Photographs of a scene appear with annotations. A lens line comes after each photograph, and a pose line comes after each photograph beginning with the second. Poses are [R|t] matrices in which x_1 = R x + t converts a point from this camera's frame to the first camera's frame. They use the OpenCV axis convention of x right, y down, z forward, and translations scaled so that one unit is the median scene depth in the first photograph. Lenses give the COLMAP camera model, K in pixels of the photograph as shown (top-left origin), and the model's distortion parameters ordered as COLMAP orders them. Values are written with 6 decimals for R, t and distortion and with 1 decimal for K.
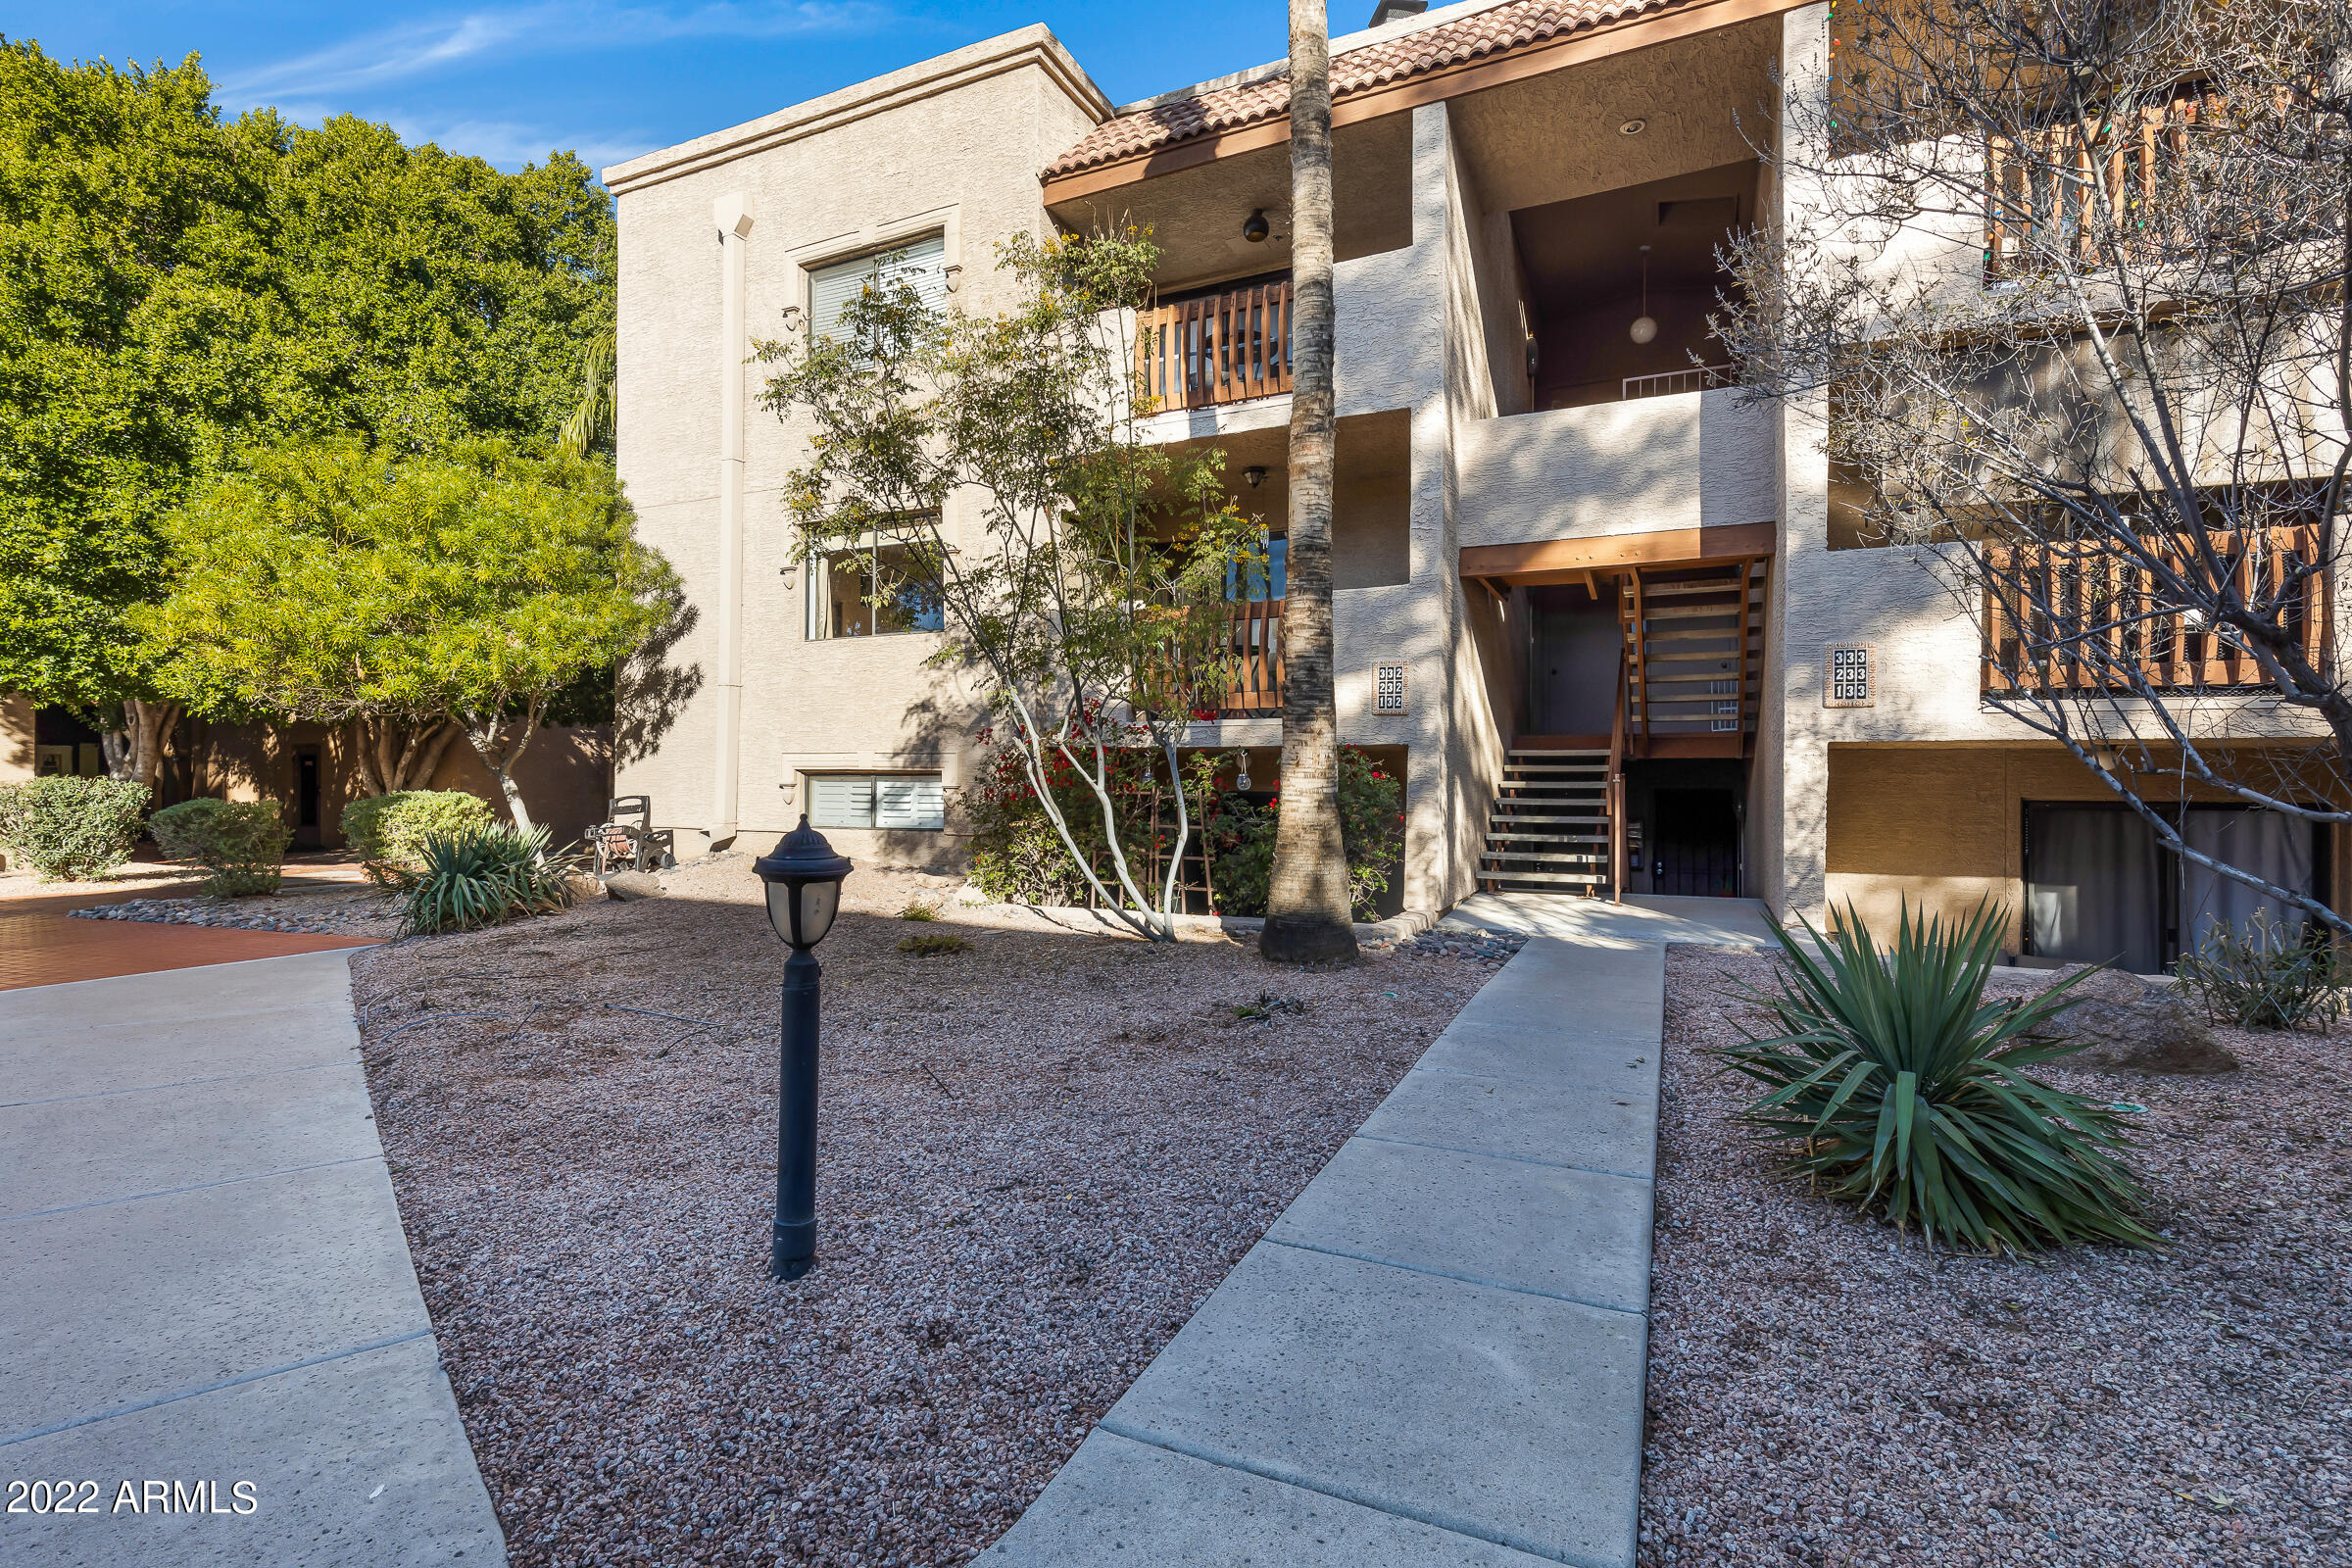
lens RADIAL K [[1088.8, 0, 1160.3], [0, 1088.8, 773.3], [0, 0, 1]] dist [0.003508, -0.000275]
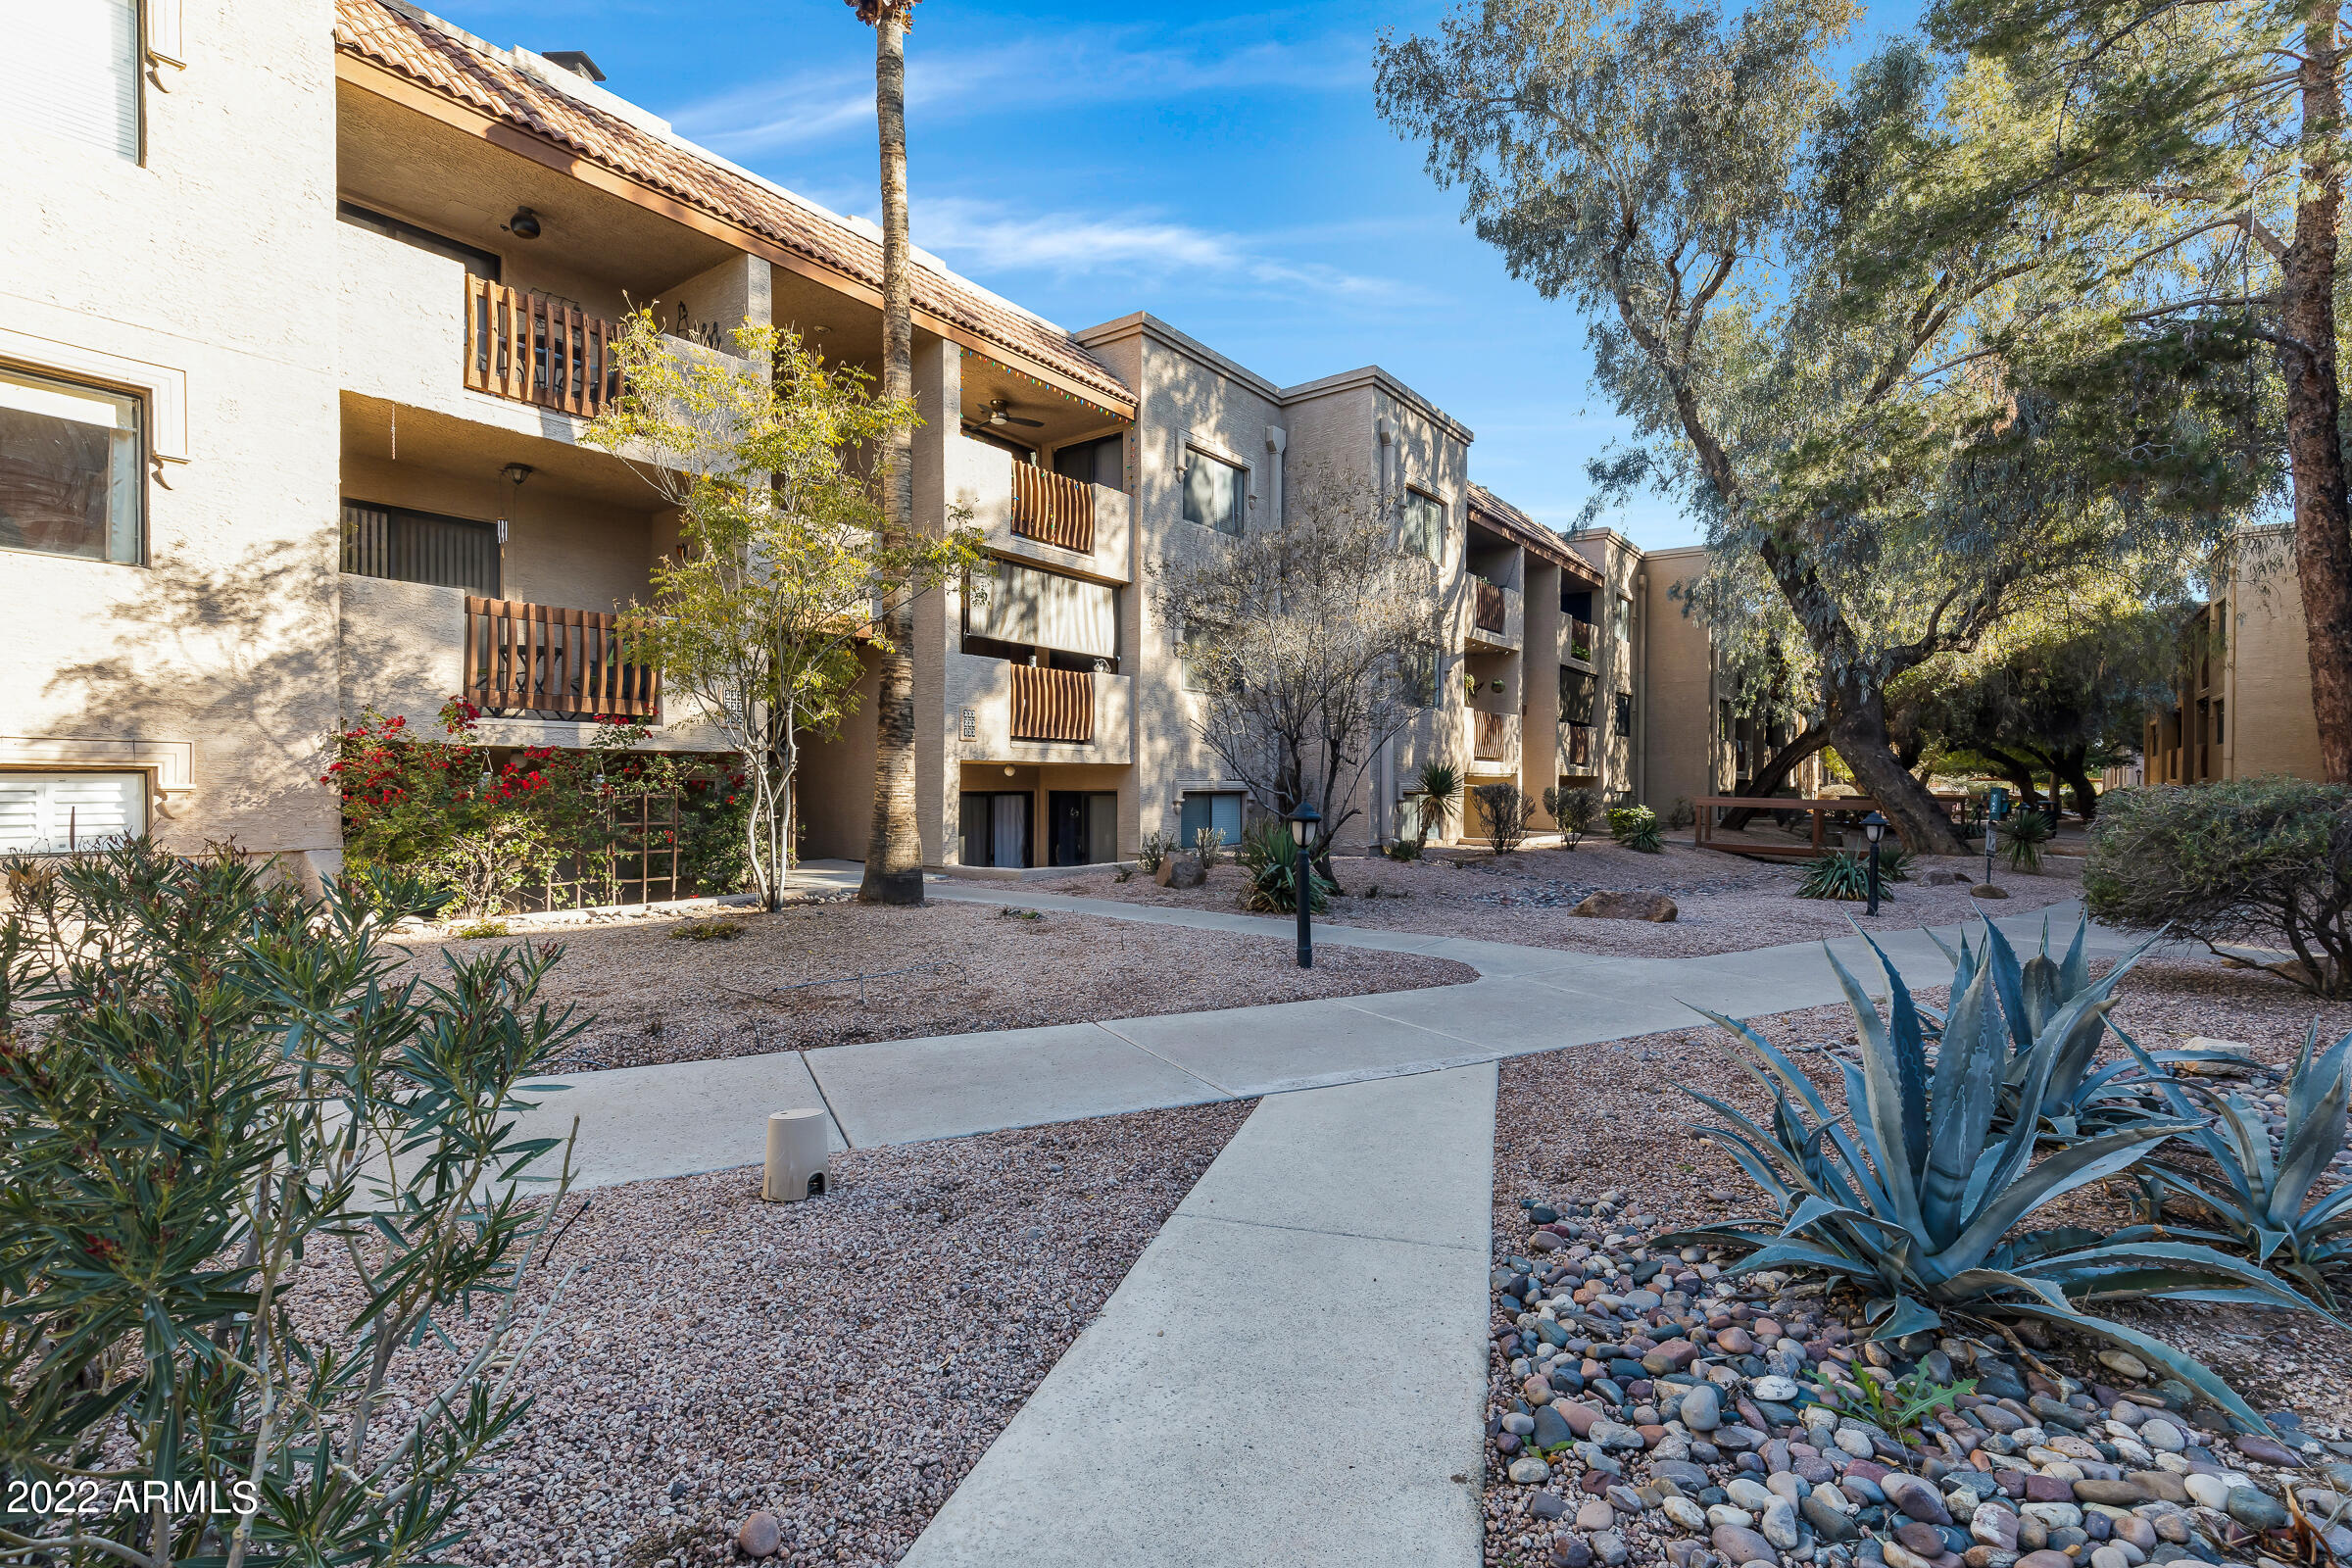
lens RADIAL K [[1088.8, 0, 1175.0], [0, 1088.8, 786.4], [0, 0, 1]] dist [0.003508, -0.000275]
pose [[0.201620, -0.000419, 0.979464, -0.909968], [-0.002394, 0.999997, 0.000920, 0.010461], [-0.979461, -0.002531, 0.201619, 0.254367]]
